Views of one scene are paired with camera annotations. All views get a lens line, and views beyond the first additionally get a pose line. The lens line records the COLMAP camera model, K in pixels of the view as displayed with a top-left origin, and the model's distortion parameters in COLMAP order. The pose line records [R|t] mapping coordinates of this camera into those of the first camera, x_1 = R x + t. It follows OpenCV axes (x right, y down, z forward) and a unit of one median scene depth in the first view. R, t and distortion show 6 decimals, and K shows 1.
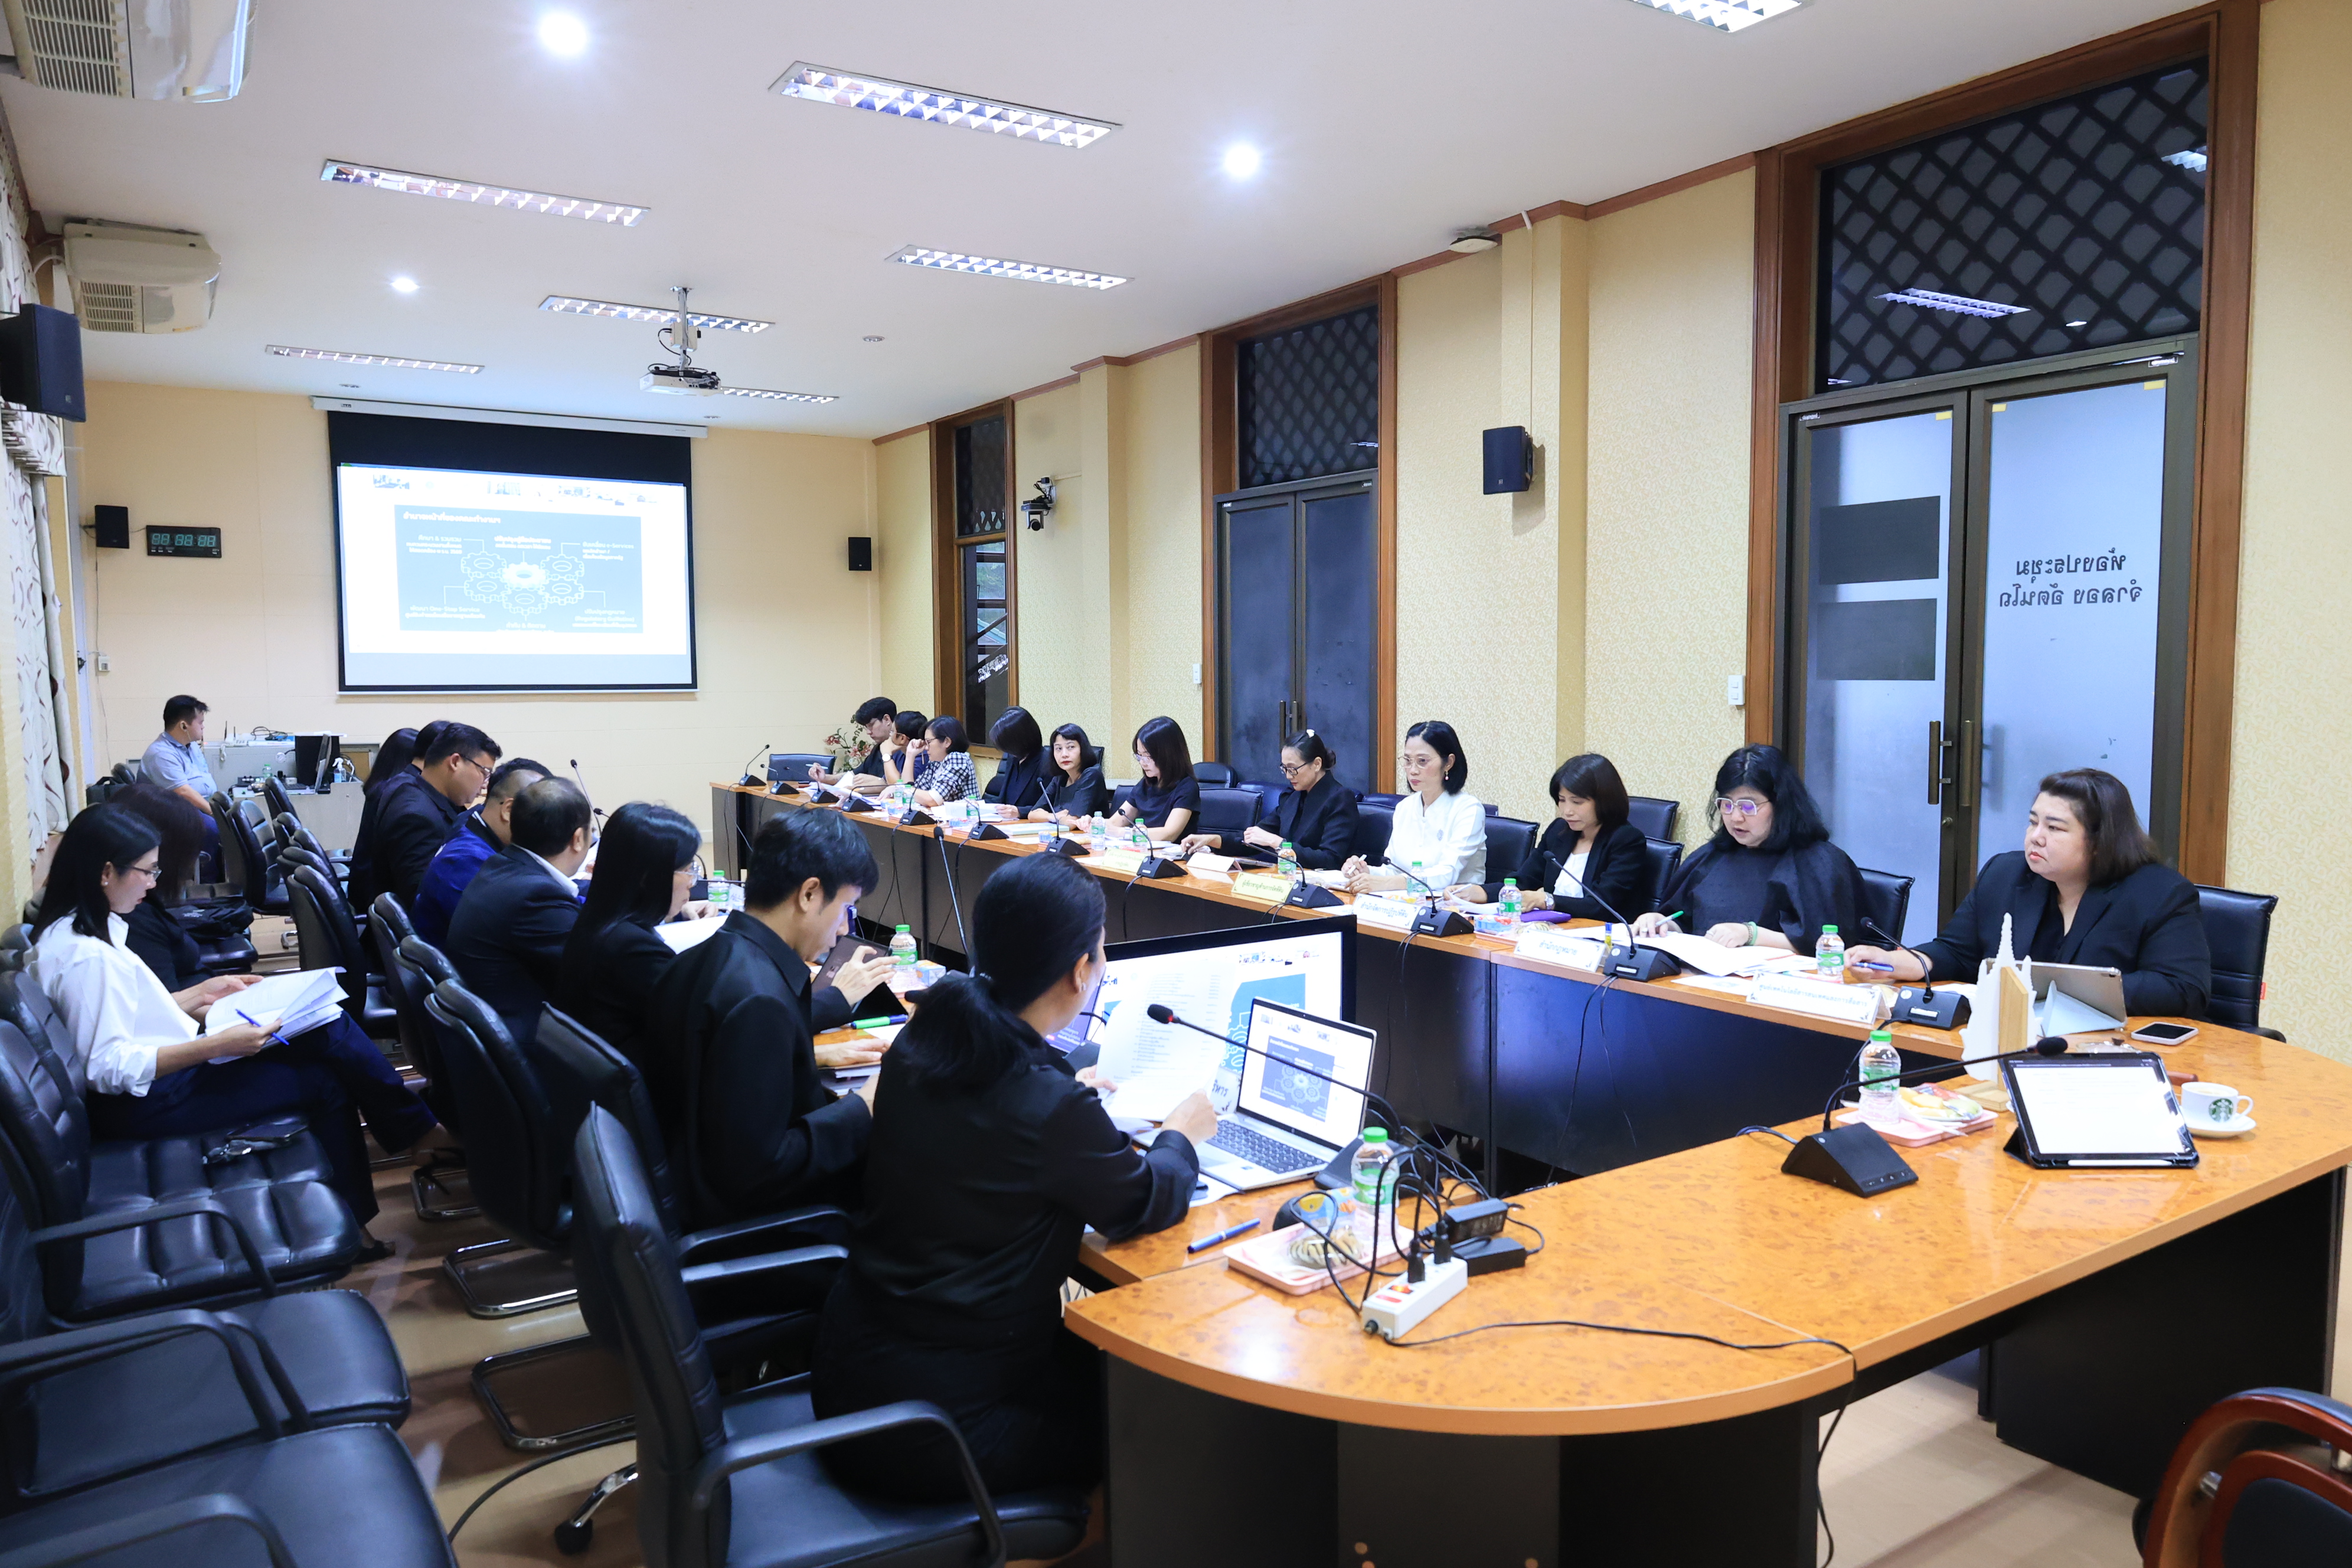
lens RADIAL K [[1555.2, 0, 1215.5], [0, 1555.2, 793.8], [0, 0, 1]] dist [-0.008603, -0.035406]
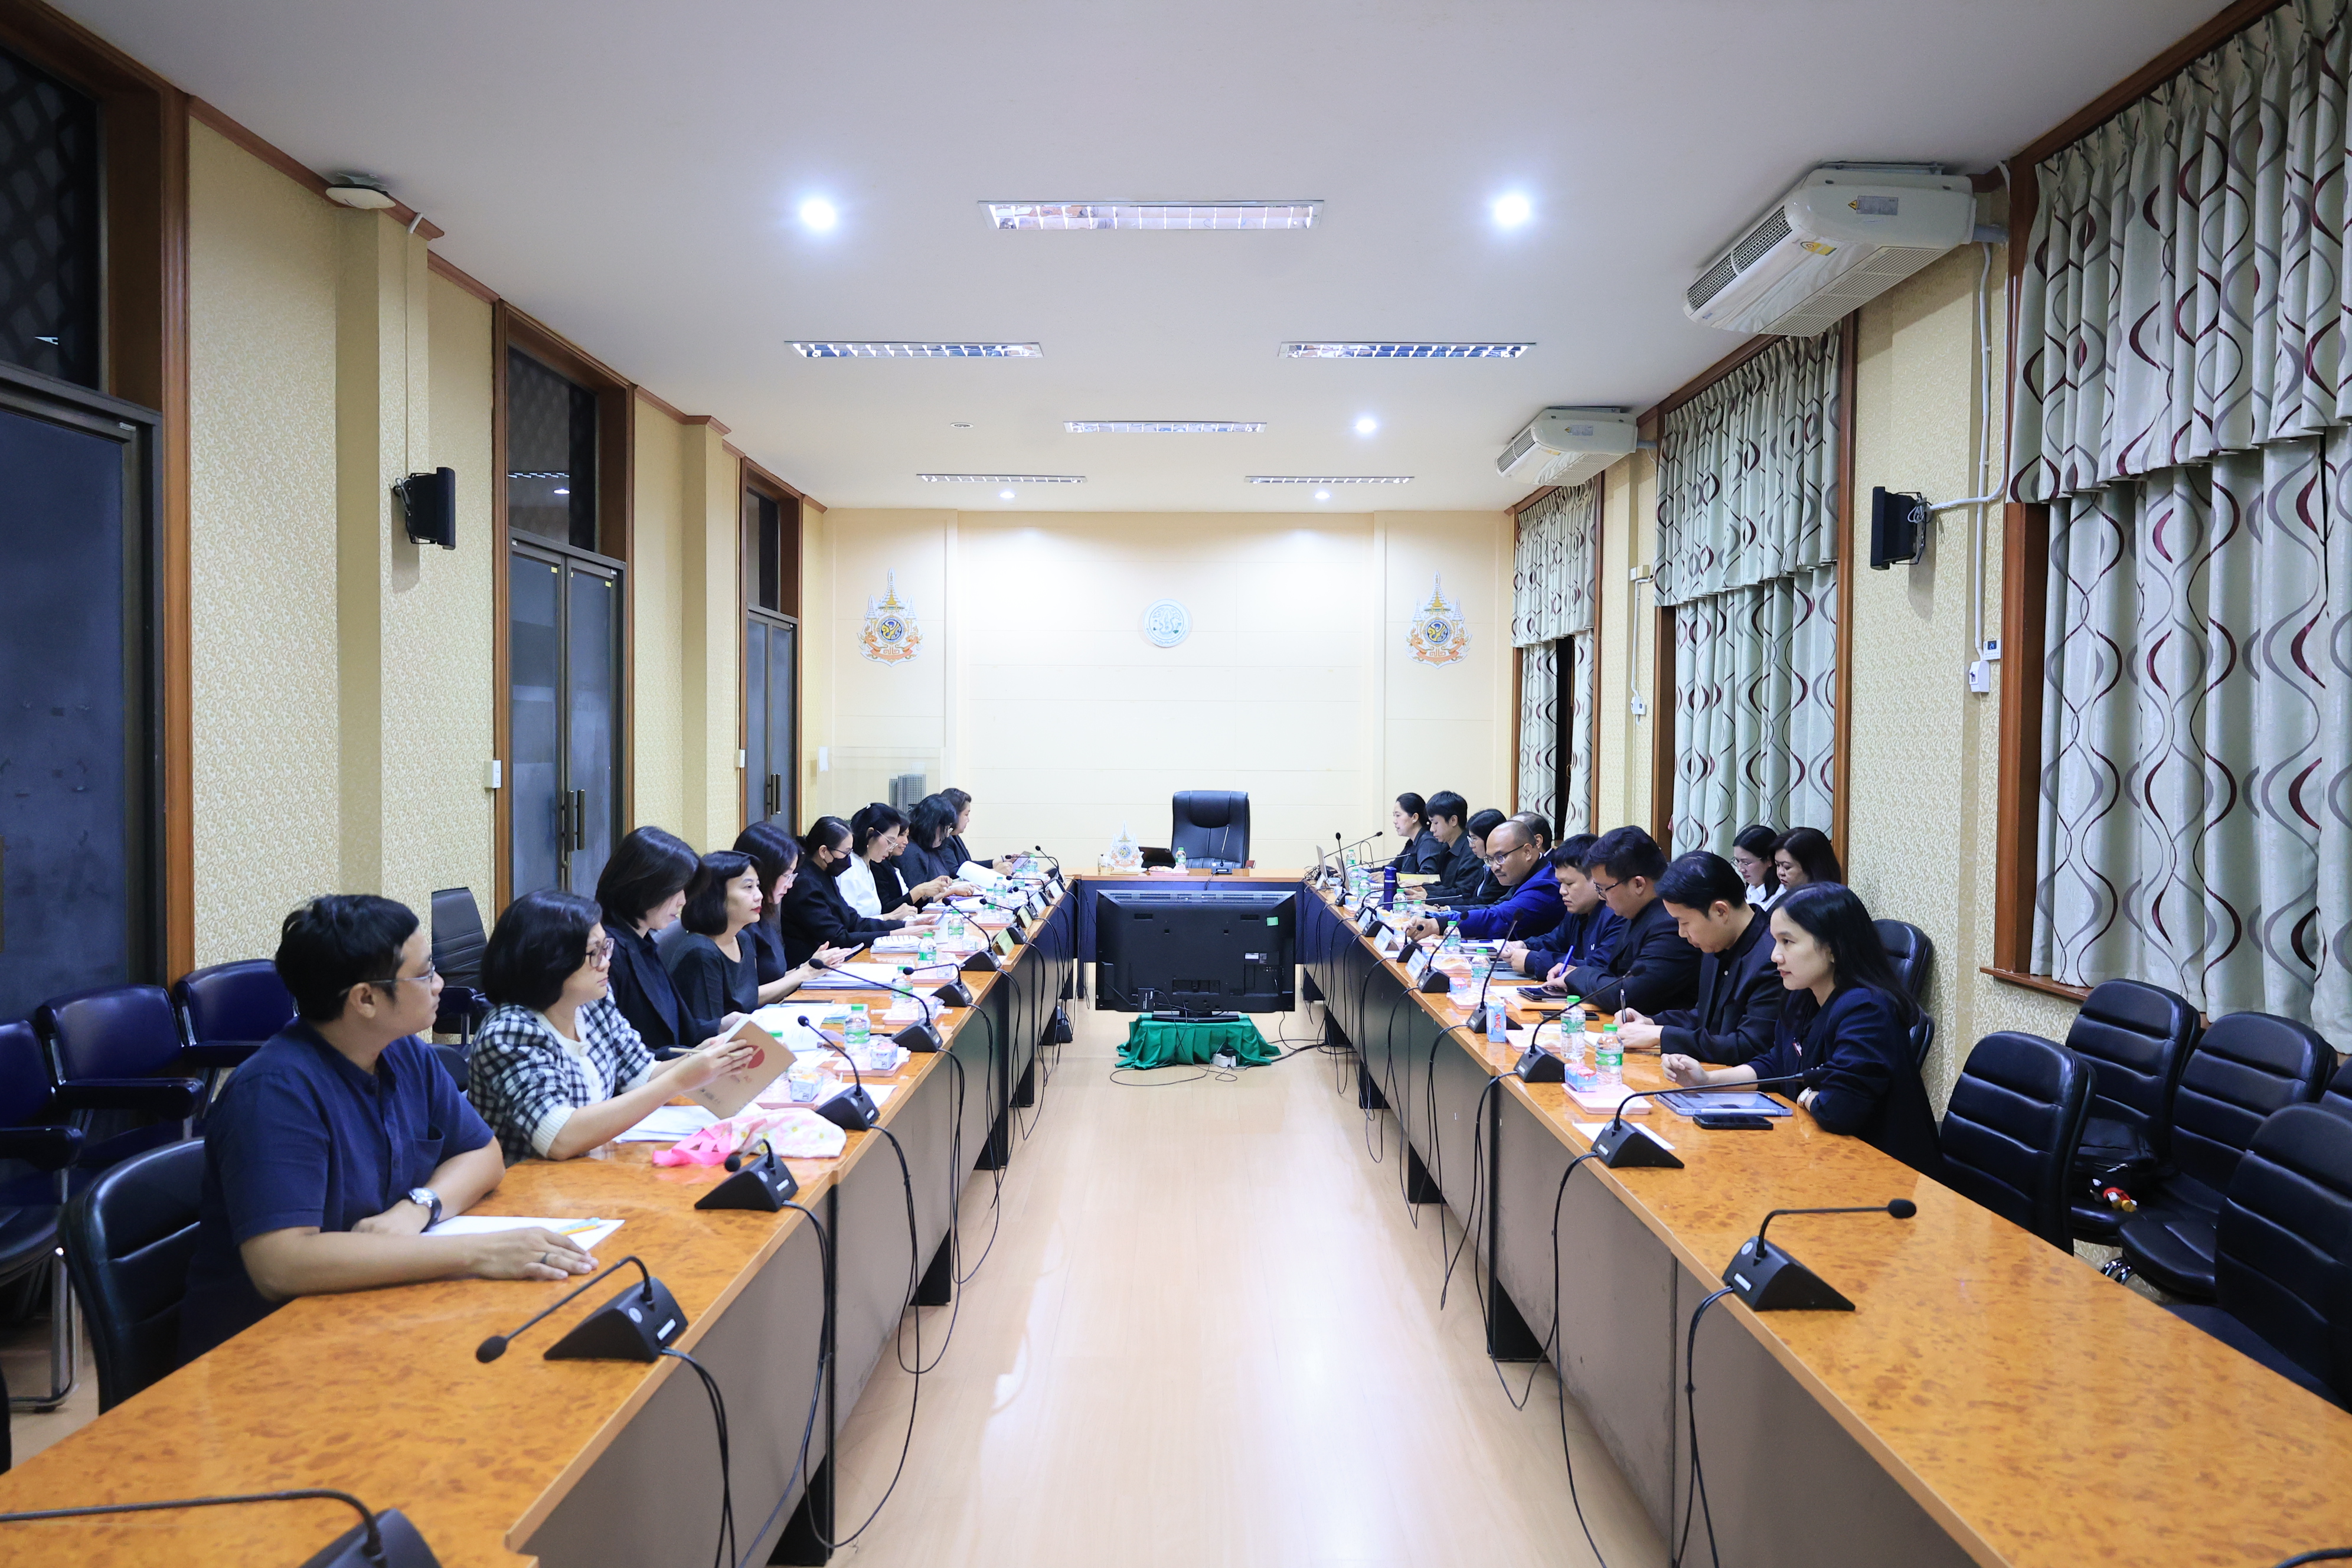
lens RADIAL K [[1580.5, 0, 1179.3], [0, 1580.5, 777.0], [0, 0, 1]] dist [-0.015076, -0.005031]
pose [[-0.827950, -0.021096, 0.560406, -1.022872], [0.032118, 0.995868, 0.084939, -0.216519], [-0.559882, 0.088324, -0.823851, 2.462587]]
